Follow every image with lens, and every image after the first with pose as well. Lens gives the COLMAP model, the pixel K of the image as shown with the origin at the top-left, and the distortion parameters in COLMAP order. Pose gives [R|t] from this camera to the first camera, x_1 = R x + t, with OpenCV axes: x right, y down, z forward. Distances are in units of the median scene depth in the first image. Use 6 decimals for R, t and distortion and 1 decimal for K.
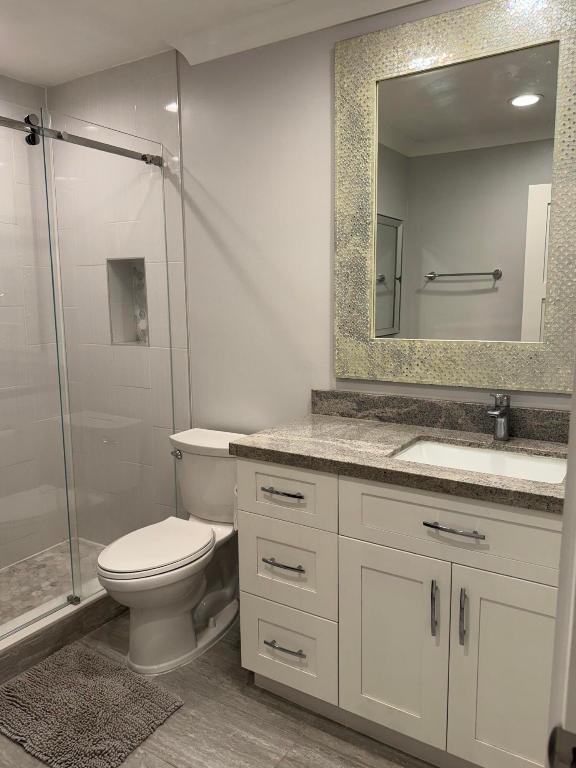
lens RADIAL K [[573.0, 0, 284.7], [0, 573.0, 389.1], [0, 0, 1]] dist [0.063535, -0.082346]
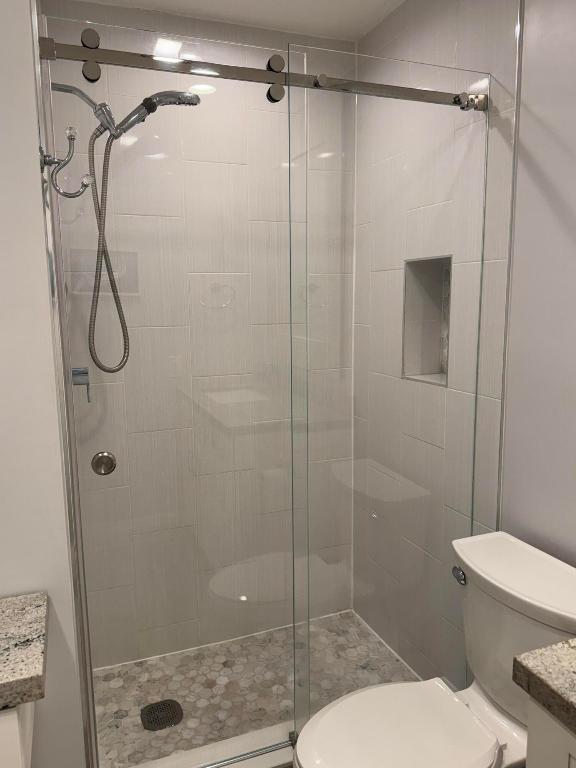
lens RADIAL K [[573.0, 0, 293.2], [0, 573.0, 383.0], [0, 0, 1]] dist [0.063535, -0.082346]
pose [[0.808961, 0.088455, -0.581169, 0.010328], [-0.087508, 0.995720, 0.029743, -0.097567], [0.581313, 0.026796, 0.813239, 0.404821]]
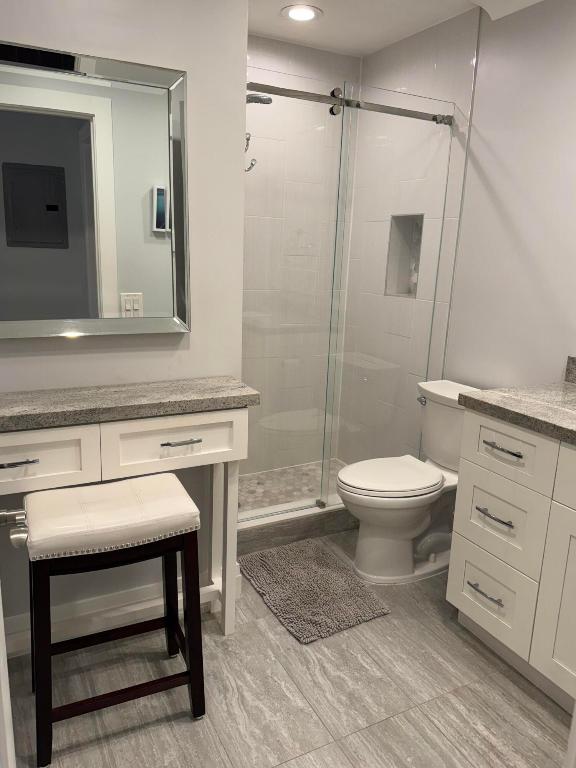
lens RADIAL K [[573.0, 0, 291.0], [0, 573.0, 385.5], [0, 0, 1]] dist [0.063535, -0.082346]
pose [[0.869486, 0.154247, -0.469257, 0.105517], [-0.121851, 0.987613, 0.098857, 0.009566], [0.478693, -0.028775, 0.877511, -0.069957]]
